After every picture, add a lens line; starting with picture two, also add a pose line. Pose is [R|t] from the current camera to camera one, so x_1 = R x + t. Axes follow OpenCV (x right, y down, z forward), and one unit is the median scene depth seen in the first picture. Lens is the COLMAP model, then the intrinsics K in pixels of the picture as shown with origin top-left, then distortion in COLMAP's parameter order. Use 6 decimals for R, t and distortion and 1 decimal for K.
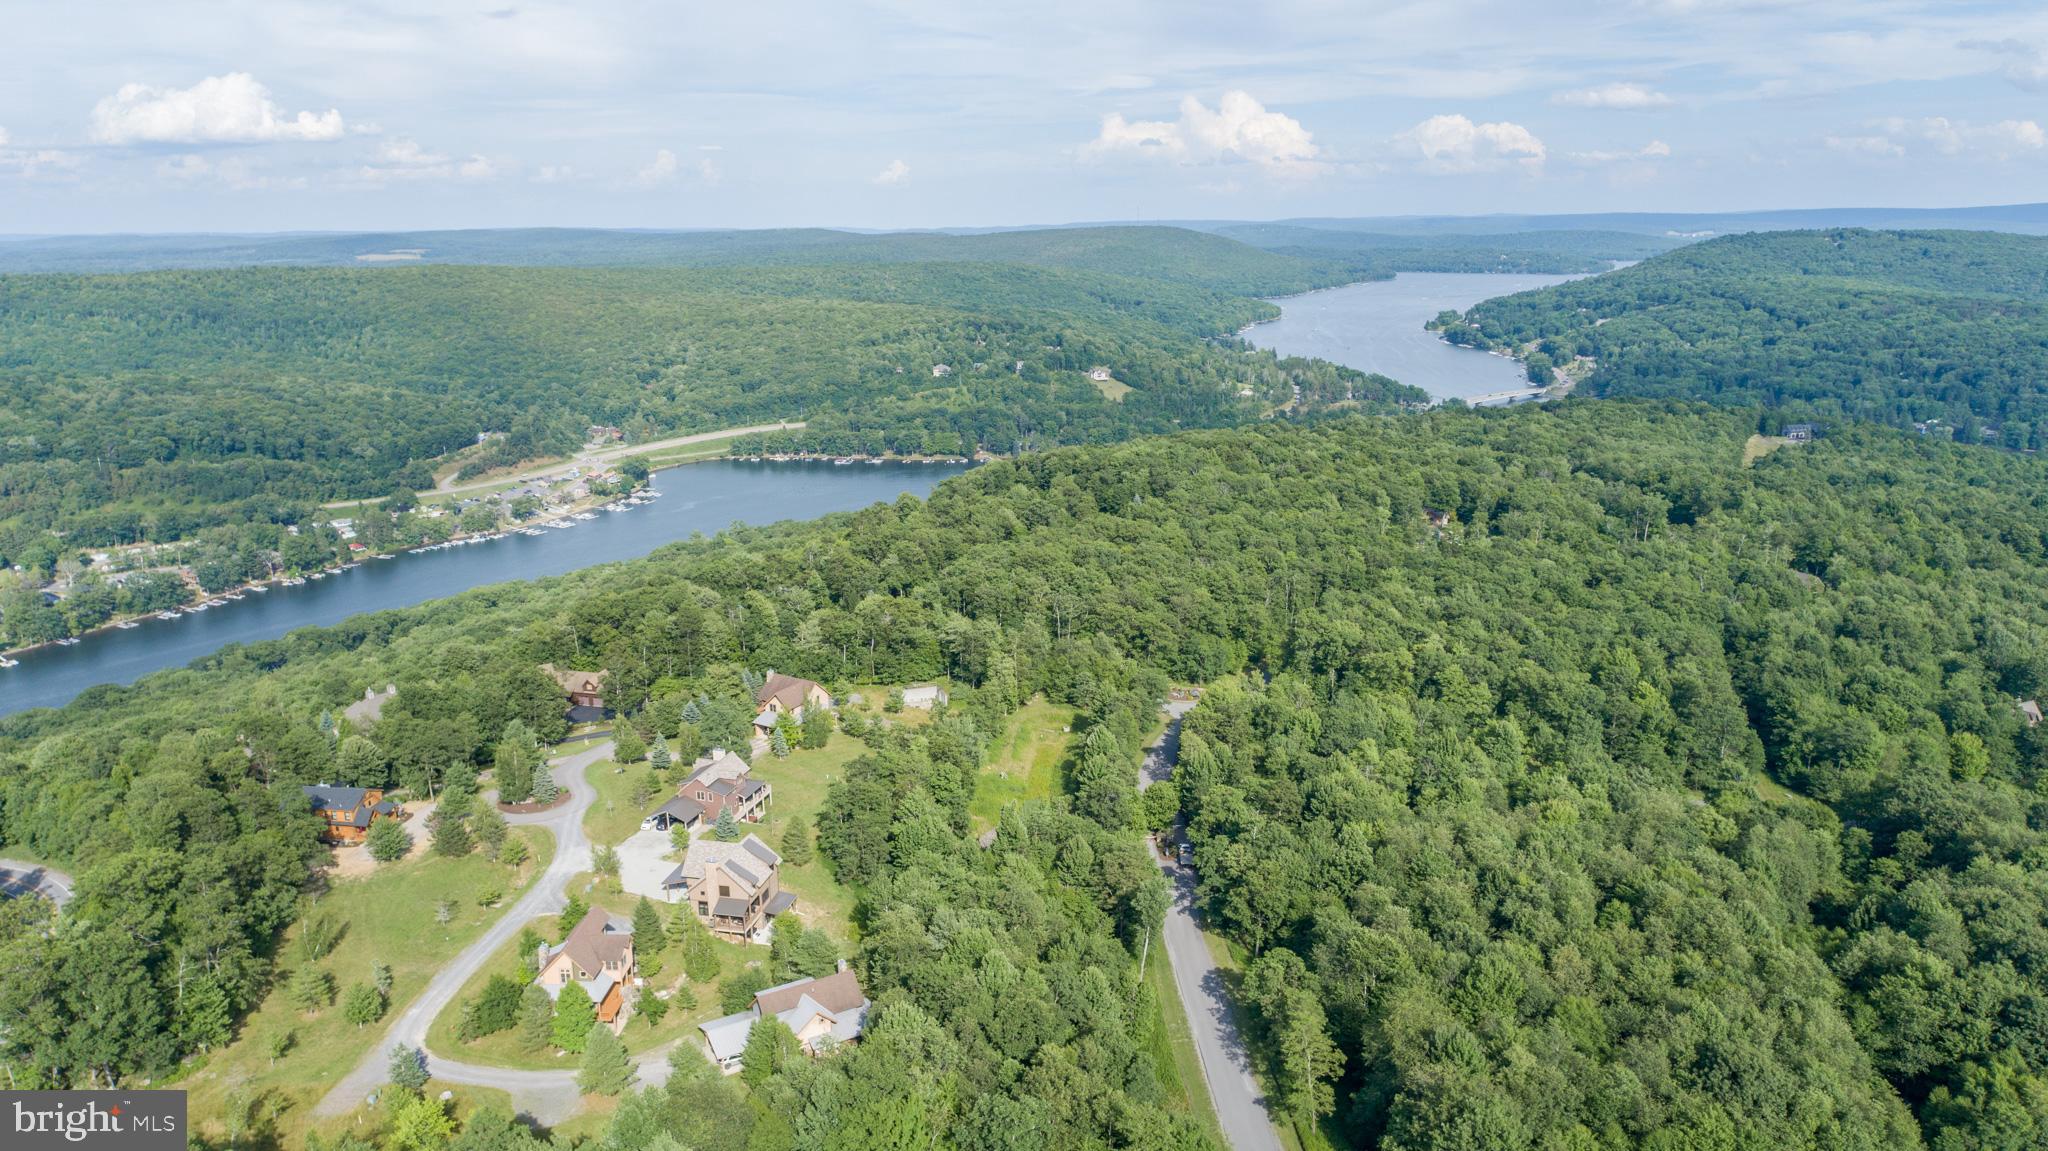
lens RADIAL K [[1383.6, 0, 1024.0], [0, 1383.6, 575.5], [0, 0, 1]] dist [-0.017909, 0.016812]
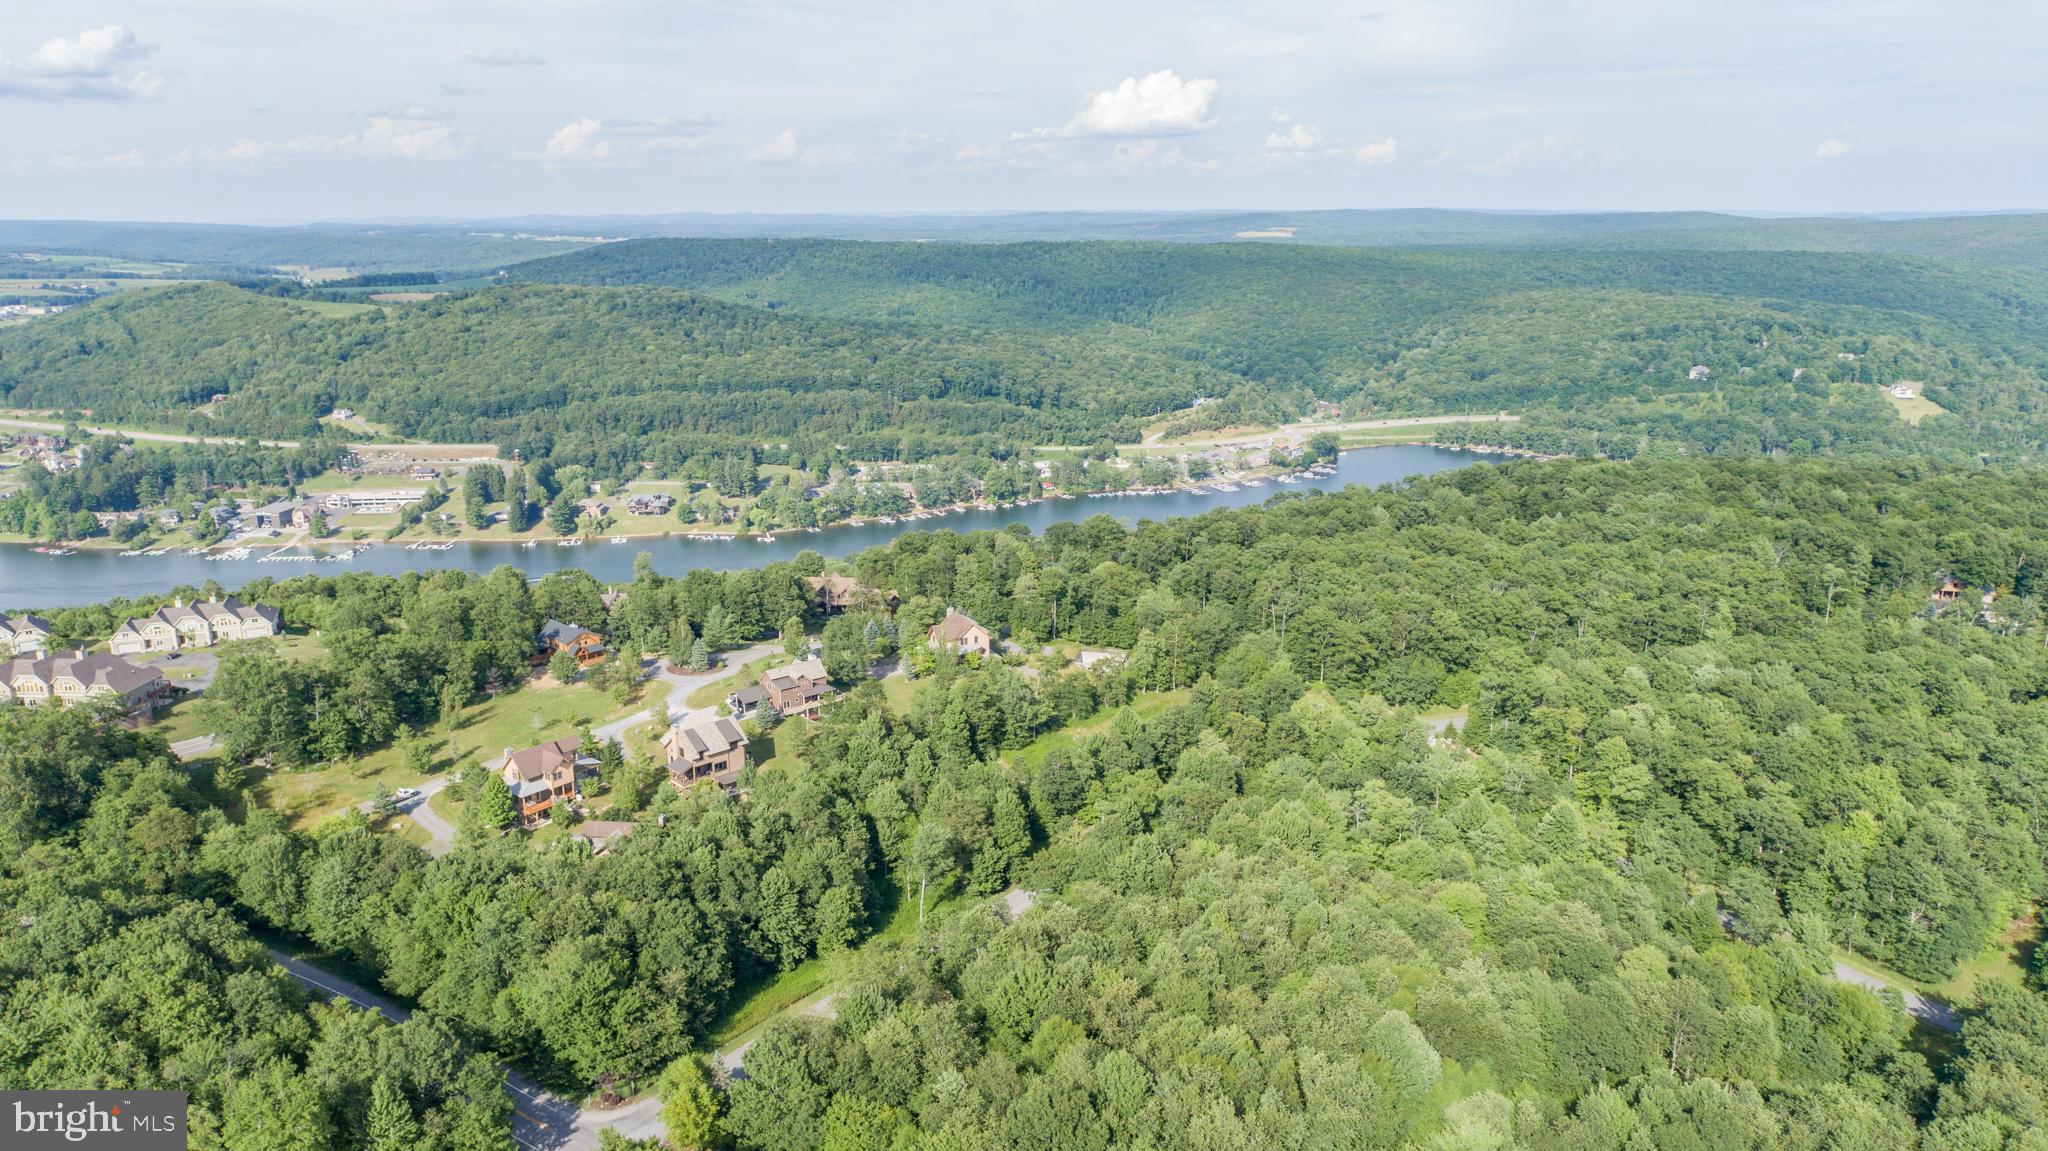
lens RADIAL K [[1383.6, 0, 1024.0], [0, 1383.6, 575.5], [0, 0, 1]] dist [-0.017909, 0.016812]
pose [[0.819909, 0.151401, -0.552112, 0.149268], [-0.144257, 0.987916, 0.056680, -0.009076], [0.554021, 0.033174, 0.831841, 0.028950]]
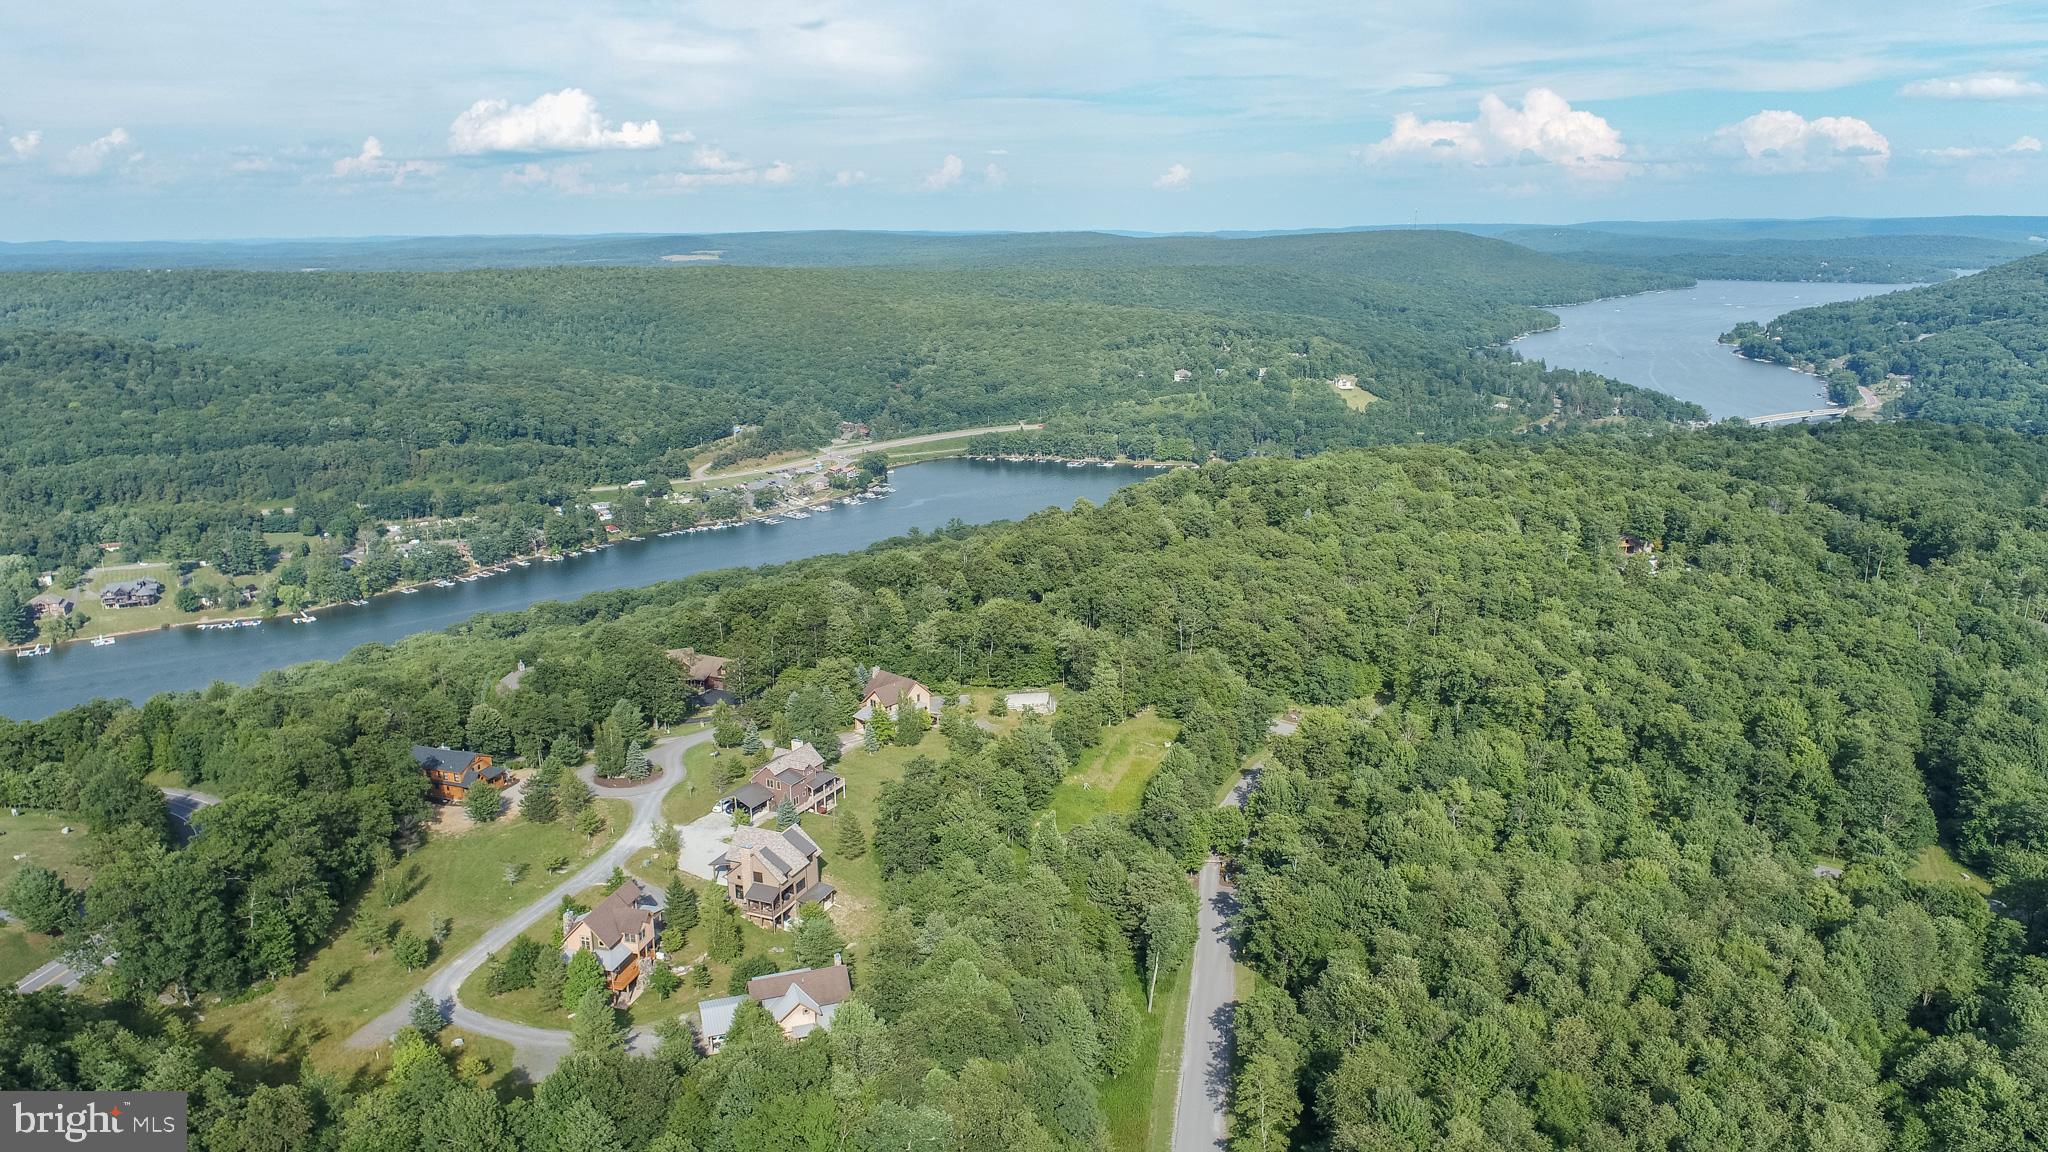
lens RADIAL K [[1380.3, 0, 1022.8], [0, 1380.3, 585.2], [0, 0, 1]] dist [-0.014400, 0.006019]
pose [[0.980860, 0.049024, -0.188440, 0.035036], [-0.048106, 0.998798, 0.009443, -0.002131], [0.188676, -0.000197, 0.982039, 0.004257]]
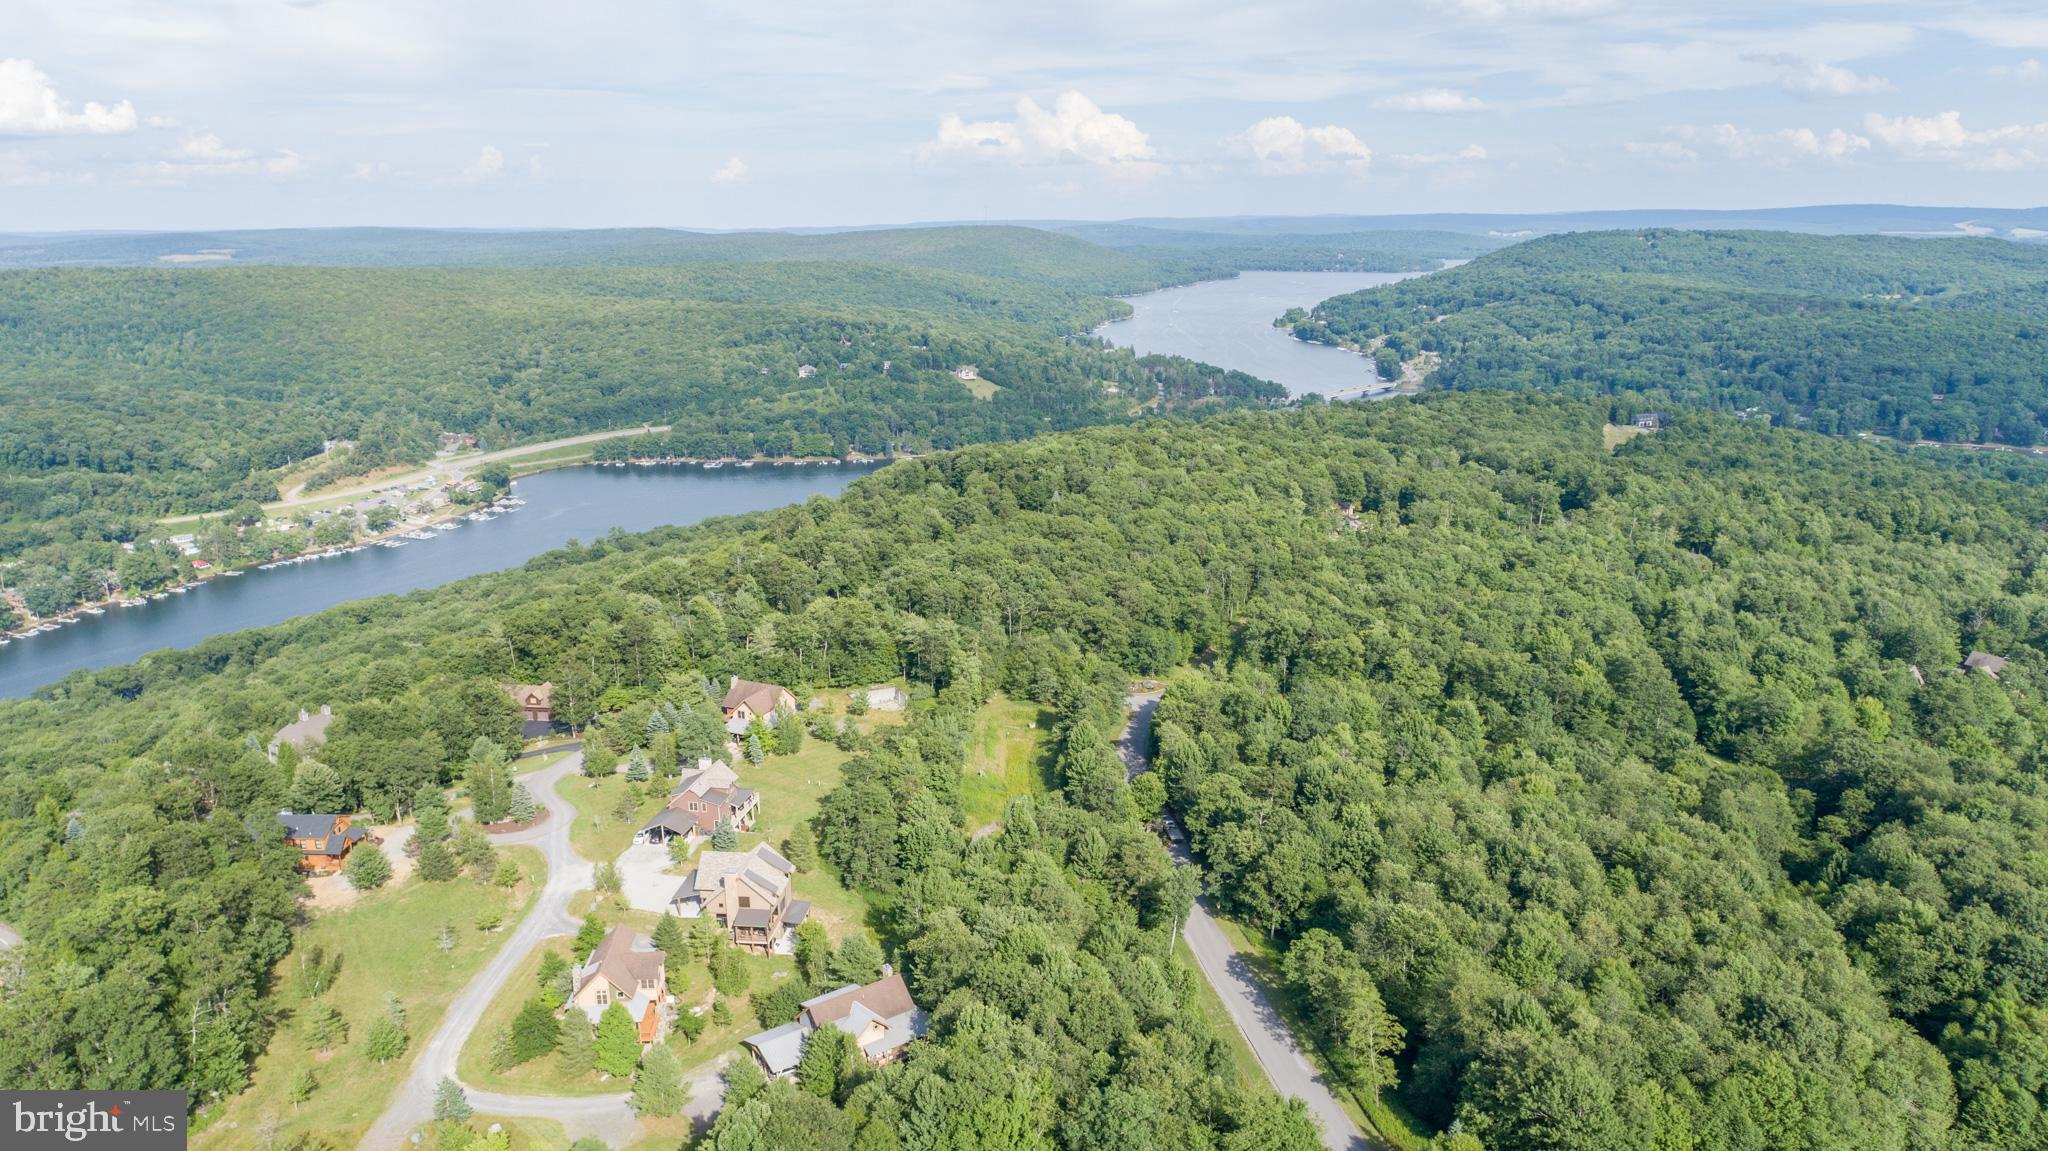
lens RADIAL K [[1383.6, 0, 1024.0], [0, 1383.6, 575.5], [0, 0, 1]] dist [-0.017909, 0.016812]
pose [[0.993809, -0.025908, 0.108035, -0.025782], [0.025889, 0.999664, 0.001578, 0.000273], [-0.108040, 0.001229, 0.994146, 0.001546]]
